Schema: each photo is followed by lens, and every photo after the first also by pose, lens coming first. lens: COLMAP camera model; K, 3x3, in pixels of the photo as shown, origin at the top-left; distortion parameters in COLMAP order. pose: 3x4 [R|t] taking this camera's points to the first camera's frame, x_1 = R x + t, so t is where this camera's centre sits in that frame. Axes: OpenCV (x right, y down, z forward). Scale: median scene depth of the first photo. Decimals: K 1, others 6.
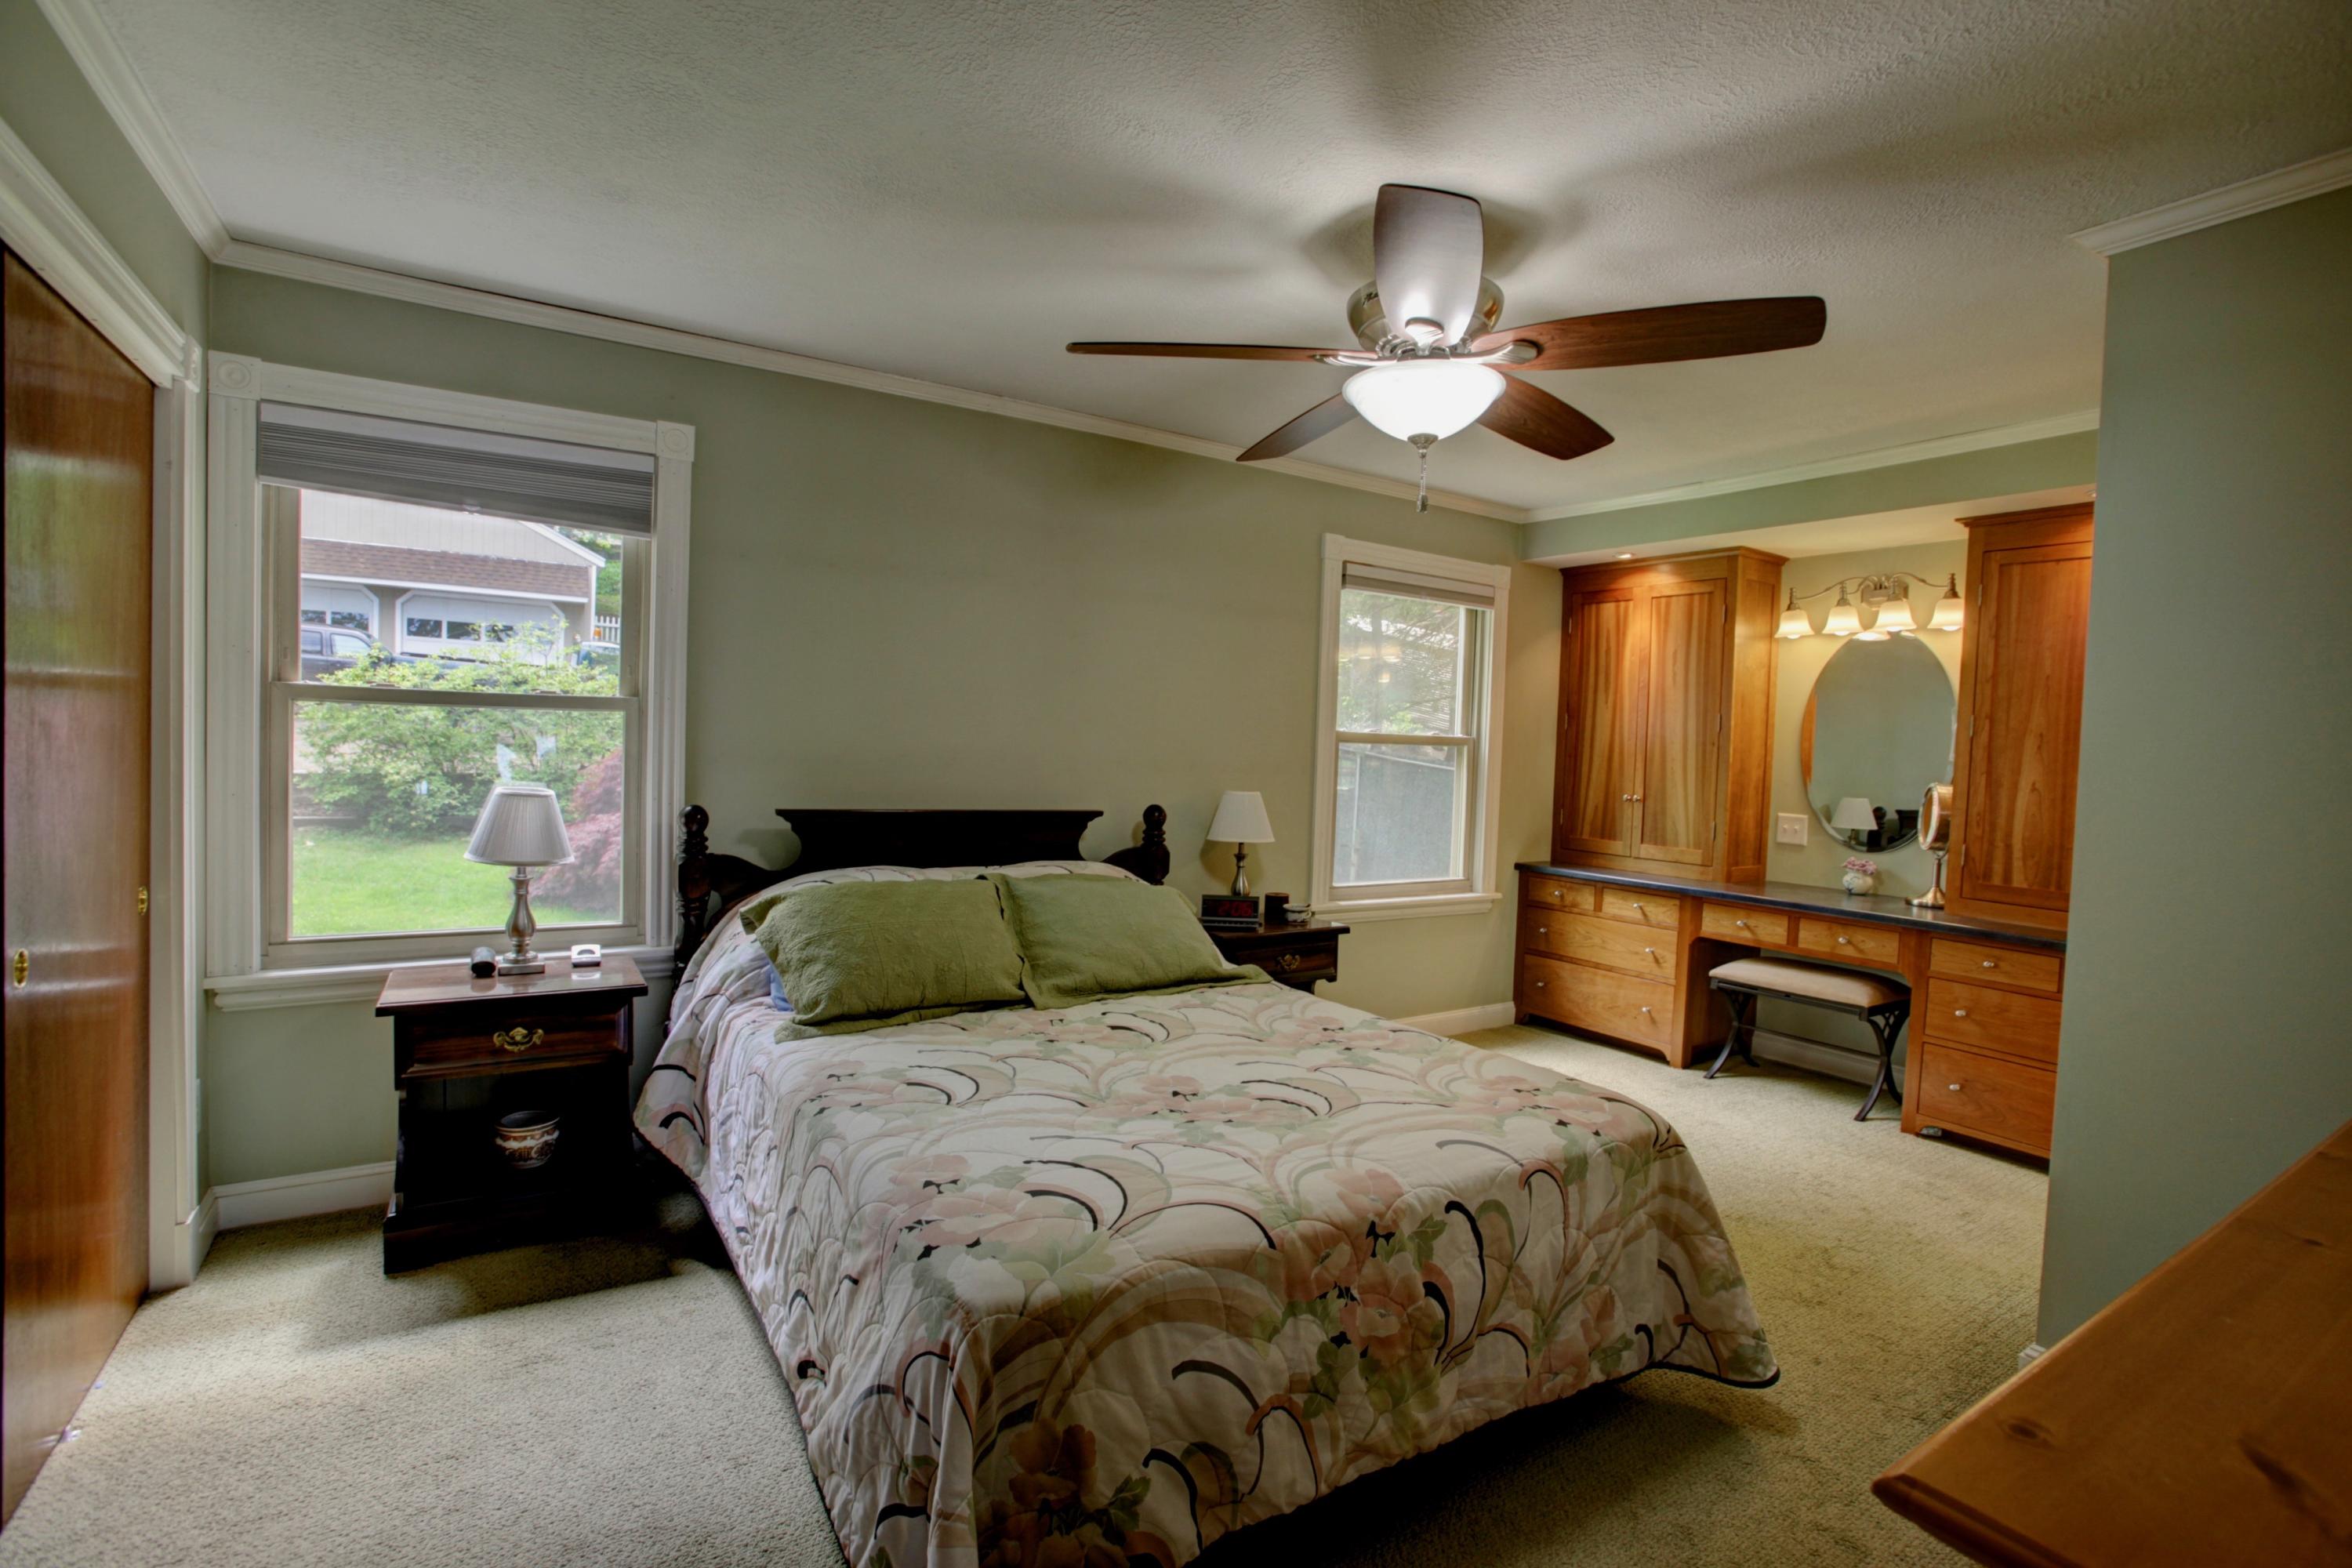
lens RADIAL K [[1100.6, 0, 1184.0], [0, 1100.6, 783.2], [0, 0, 1]] dist [-0.073387, 0.035621]
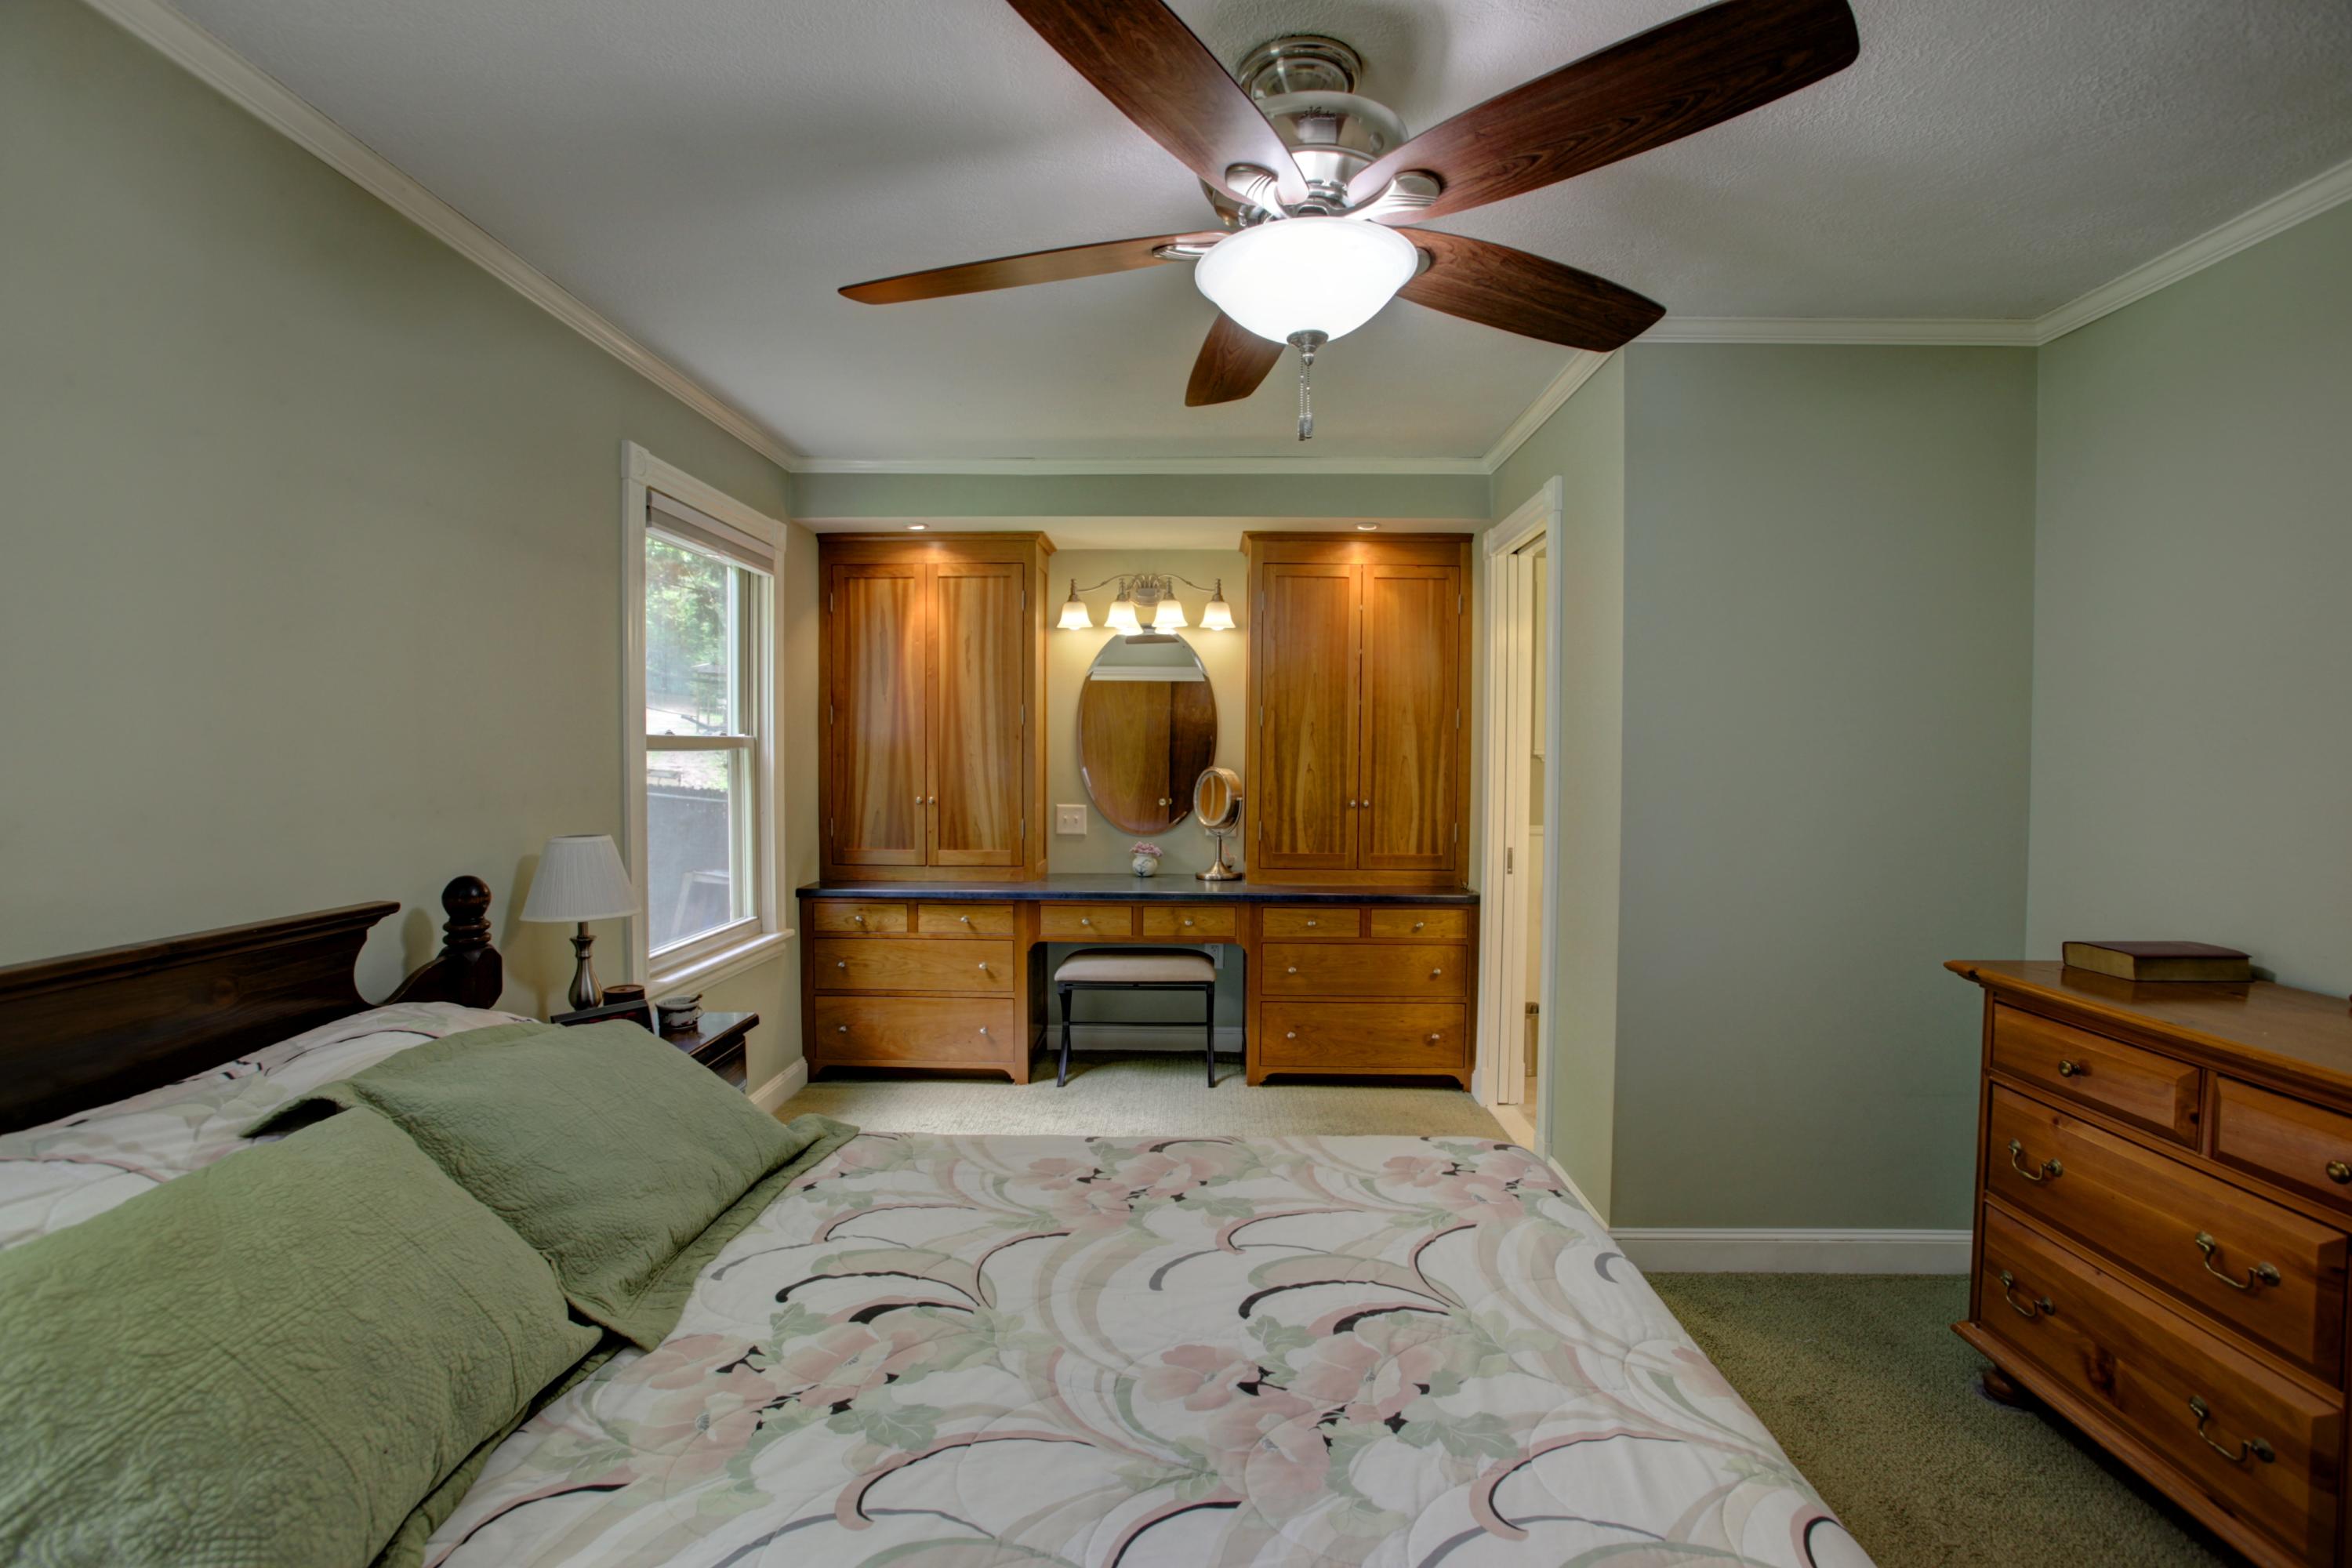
lens RADIAL K [[1100.6, 0, 1184.0], [0, 1100.6, 783.2], [0, 0, 1]] dist [-0.073387, 0.035621]
pose [[0.564736, -0.059689, 0.823111, -0.262368], [0.050385, 0.998014, 0.037803, -0.029580], [-0.823732, 0.020124, 0.566622, 0.393461]]
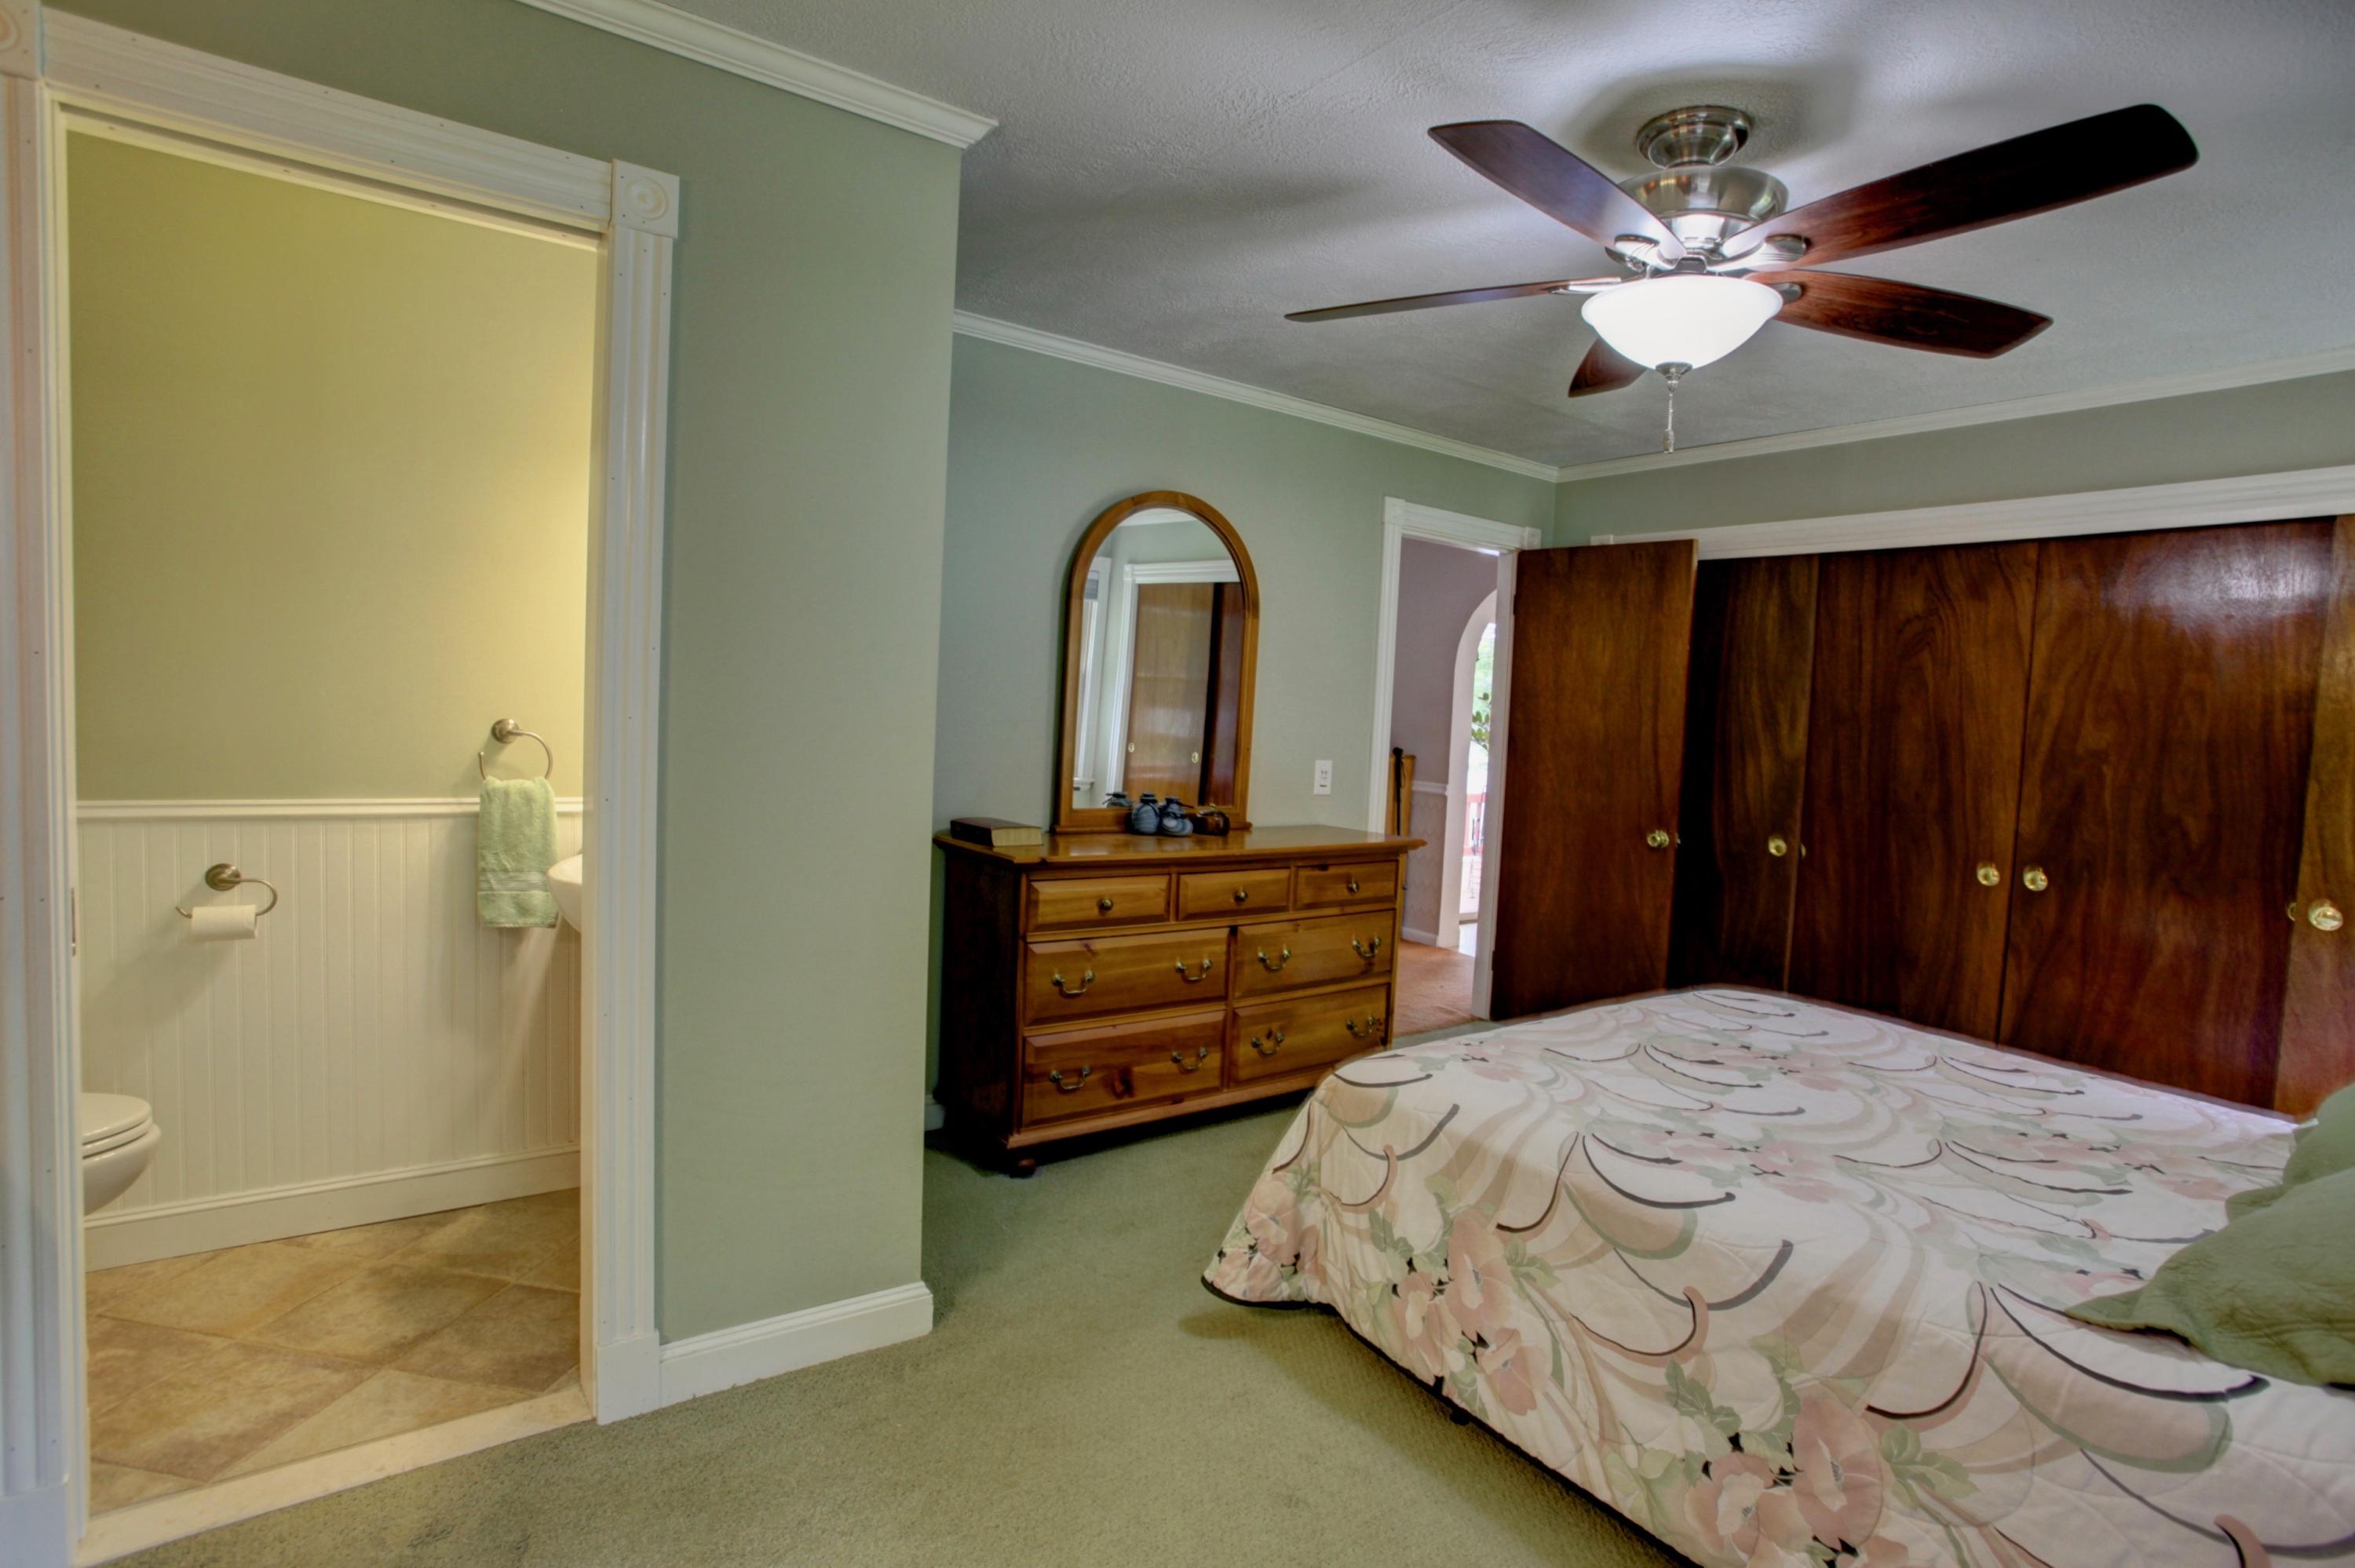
lens RADIAL K [[1143.3, 0, 1176.4], [0, 1143.3, 772.7], [0, 0, 1]] dist [-0.075891, 0.020839]
pose [[-0.996364, -0.074695, -0.040979, 0.367640], [-0.078610, 0.991453, 0.104122, -0.035533], [0.032851, 0.106965, -0.993720, 1.125721]]
